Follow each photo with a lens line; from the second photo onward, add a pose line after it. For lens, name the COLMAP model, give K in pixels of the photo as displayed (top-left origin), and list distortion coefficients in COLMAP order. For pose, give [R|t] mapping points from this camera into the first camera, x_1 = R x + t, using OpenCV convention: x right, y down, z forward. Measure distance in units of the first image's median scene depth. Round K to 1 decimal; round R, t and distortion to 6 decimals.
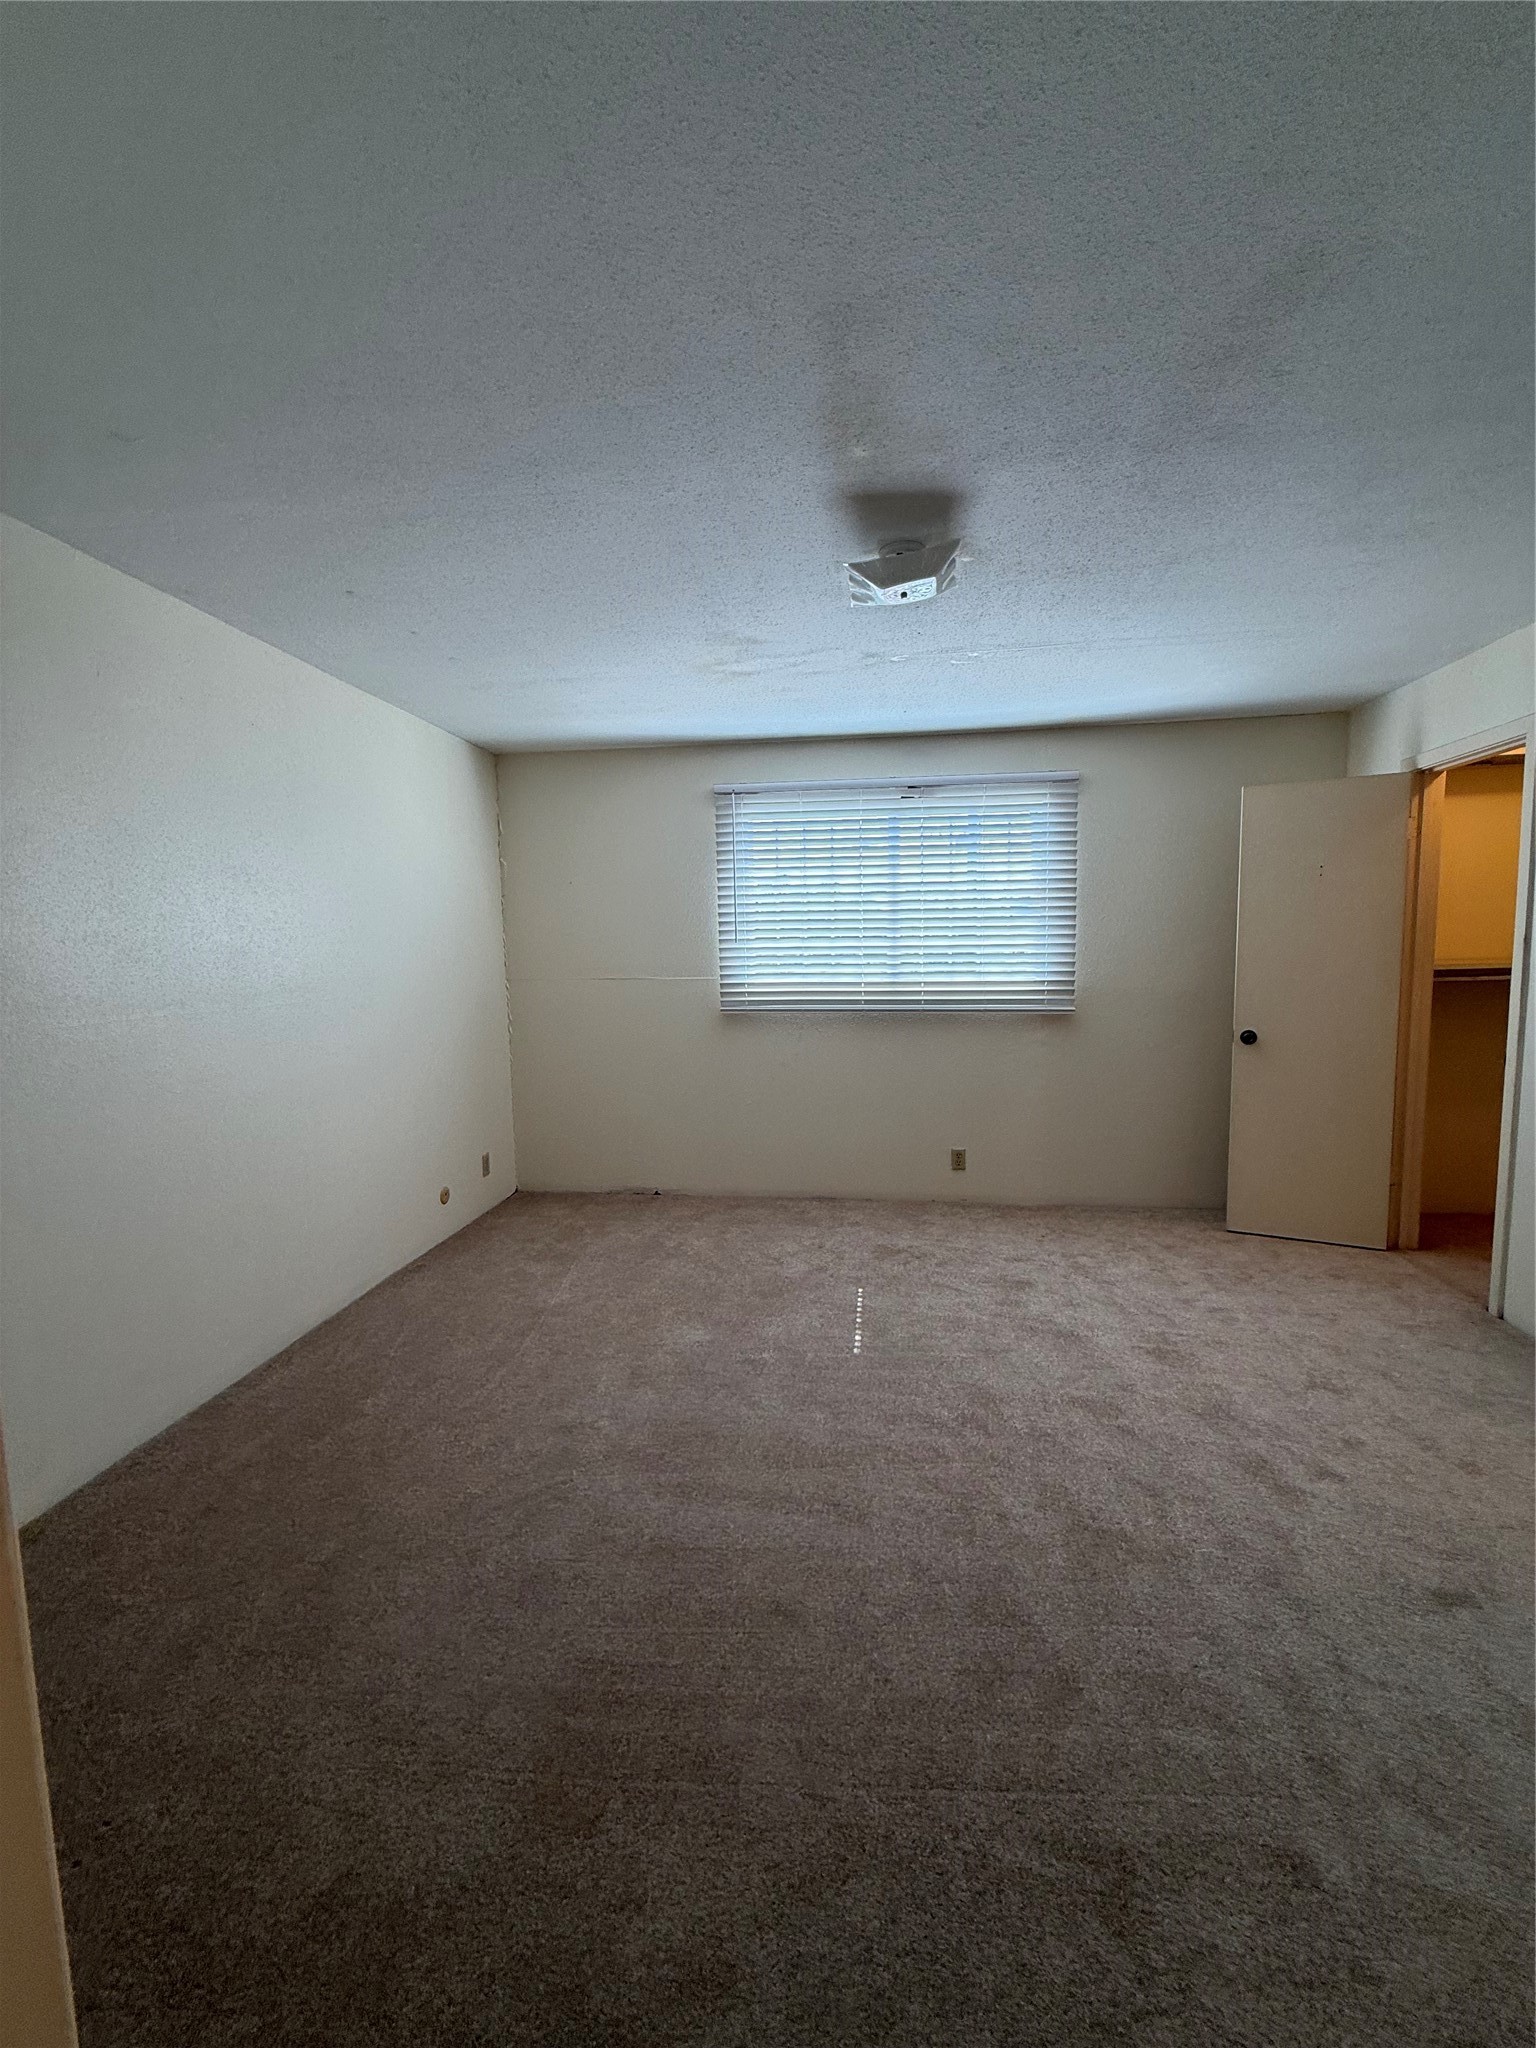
lens RADIAL K [[817.0, 0, 767.9], [0, 817.0, 1020.3], [0, 0, 1]] dist [0.001013, 0.000626]
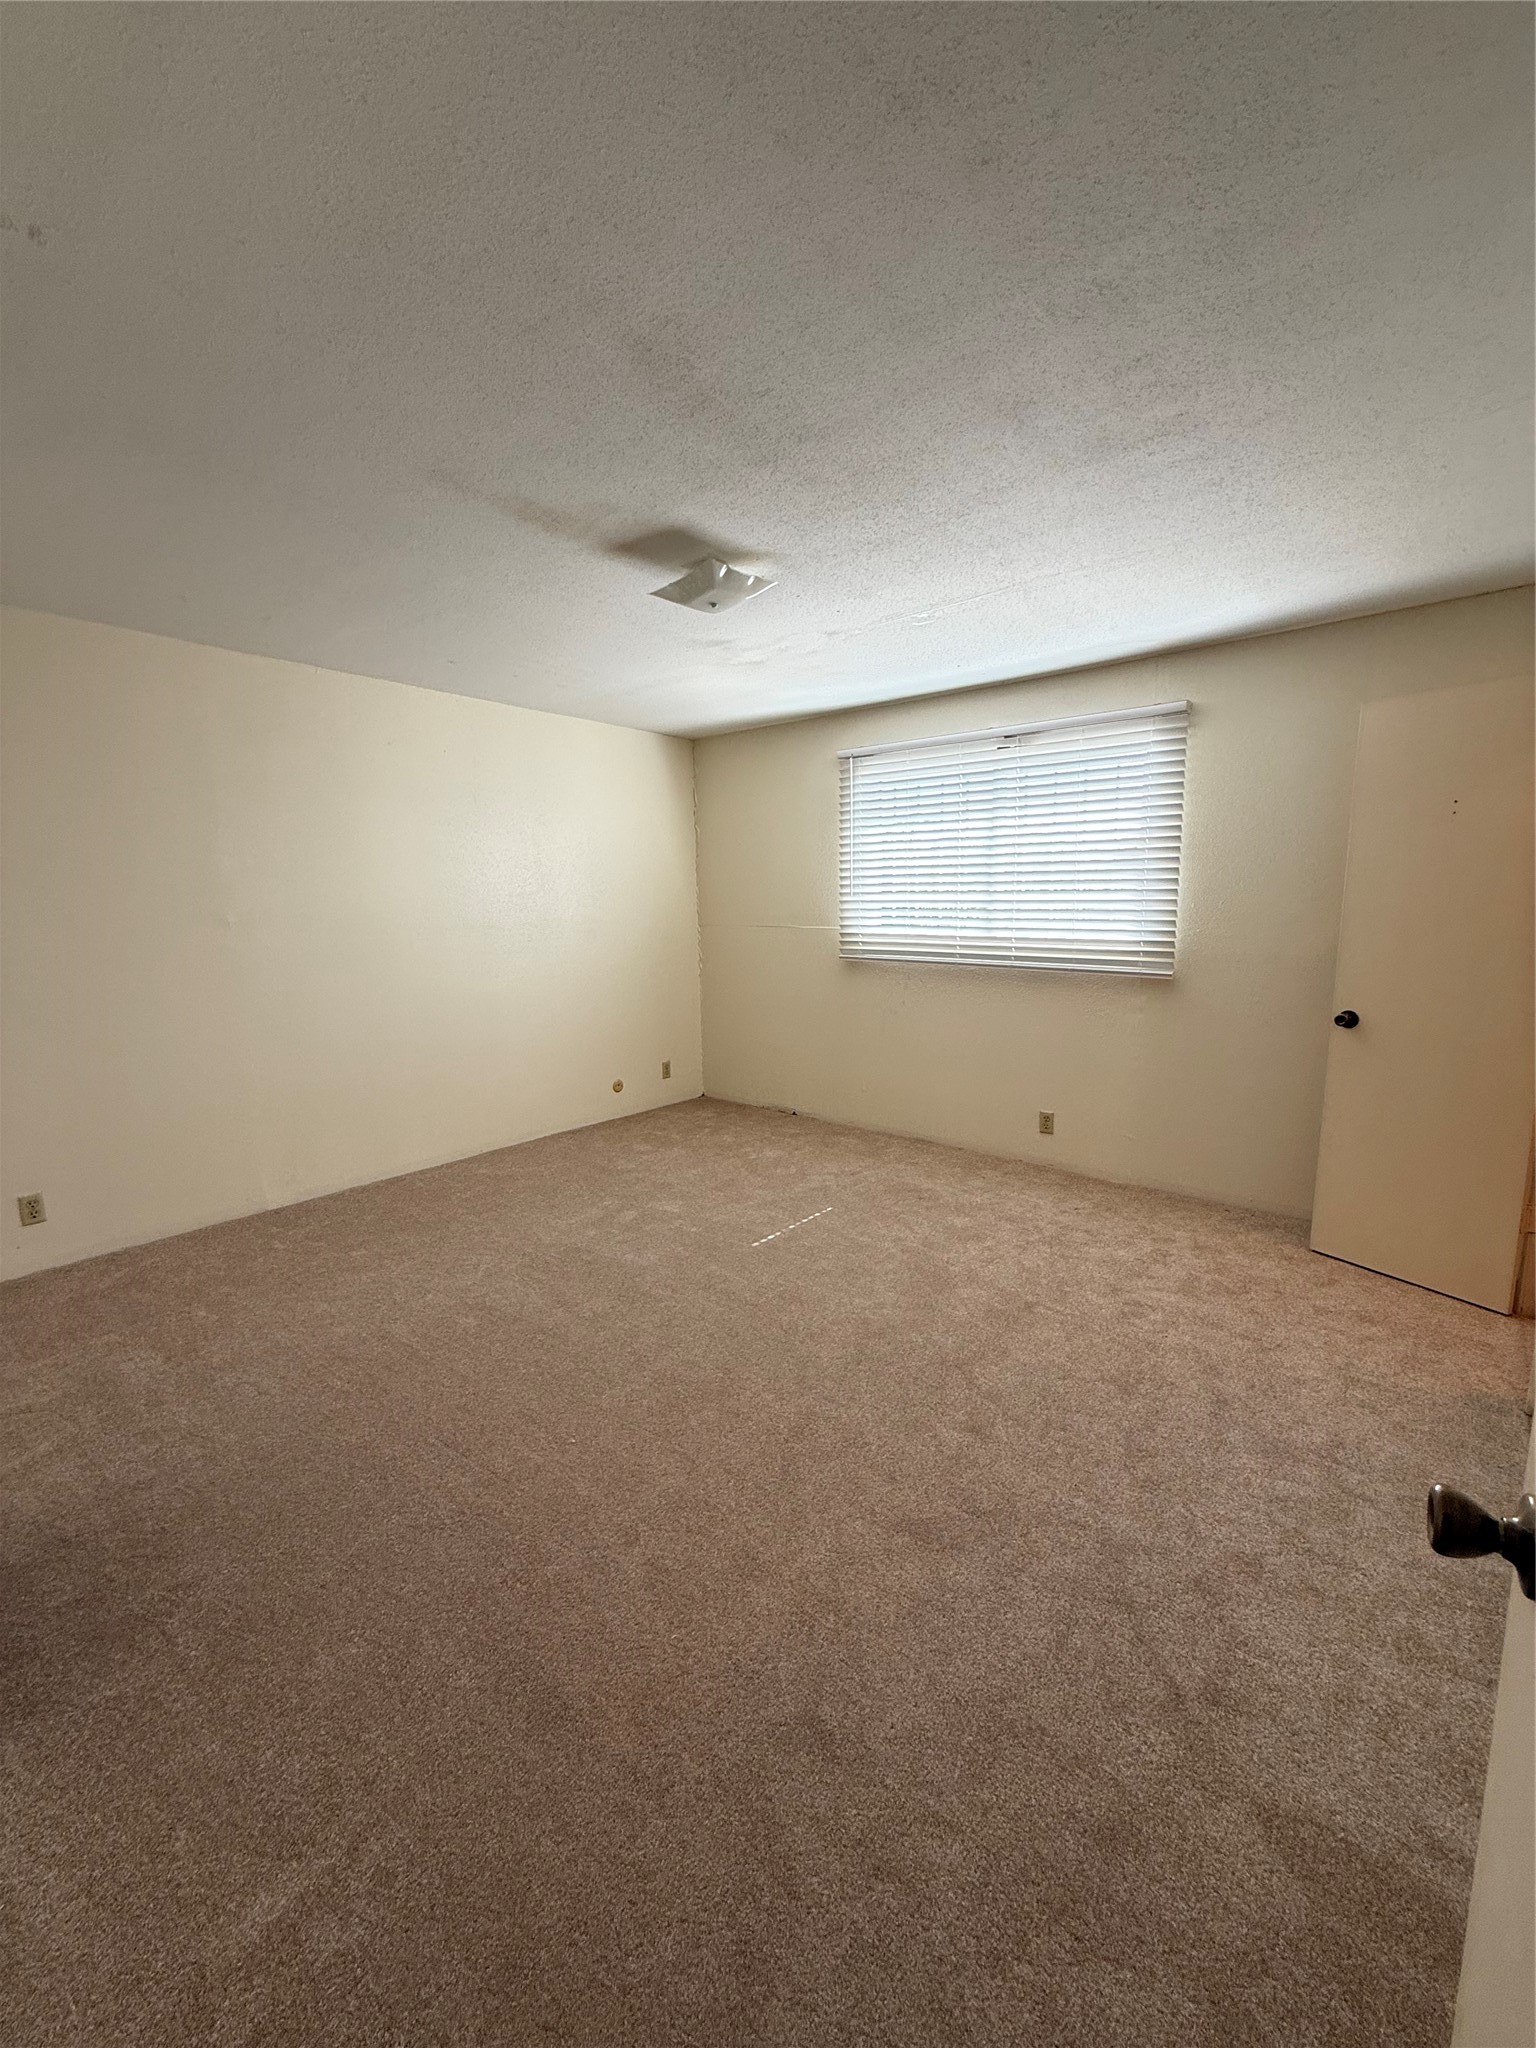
lens RADIAL K [[817.0, 0, 769.0], [0, 817.0, 1020.2], [0, 0, 1]] dist [0.001013, 0.000626]
pose [[0.844209, 0.087389, -0.528843, 0.514276], [-0.053730, 0.995448, 0.078722, -0.010671], [0.533315, -0.038043, 0.845061, 0.011533]]
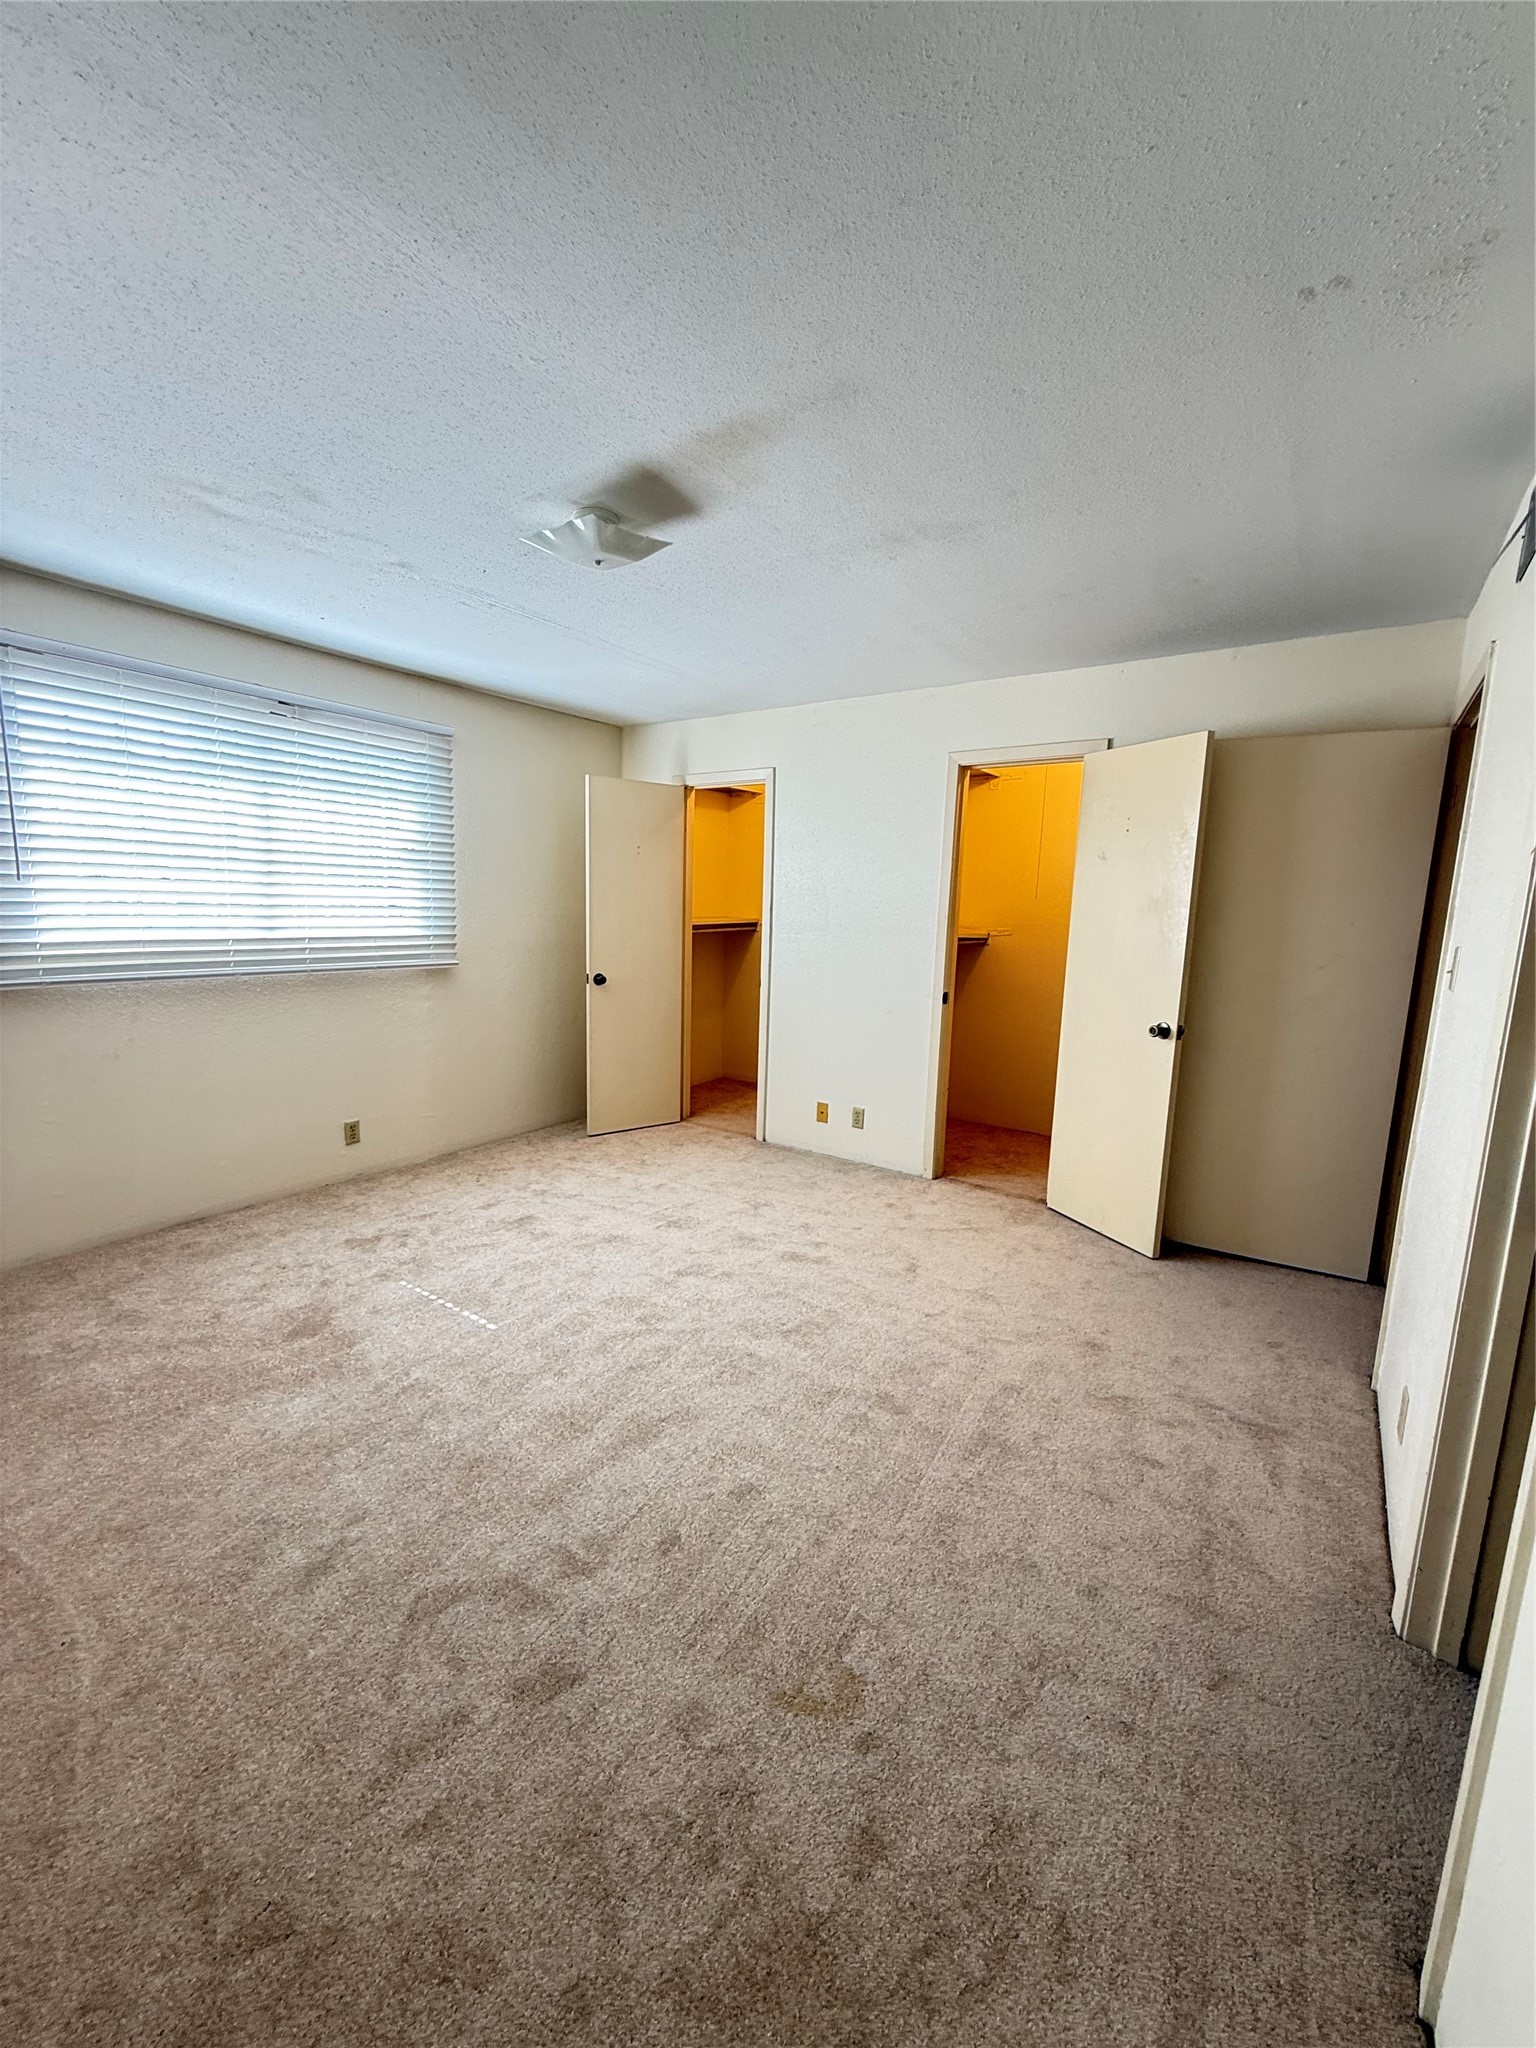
lens RADIAL K [[817.0, 0, 768.3], [0, 817.0, 1020.8], [0, 0, 1]] dist [0.001013, 0.000626]
pose [[0.453391, -0.102424, 0.885407, -0.395400], [0.045142, 0.994739, 0.091956, -0.018495], [-0.890168, -0.001722, 0.455629, 0.191890]]
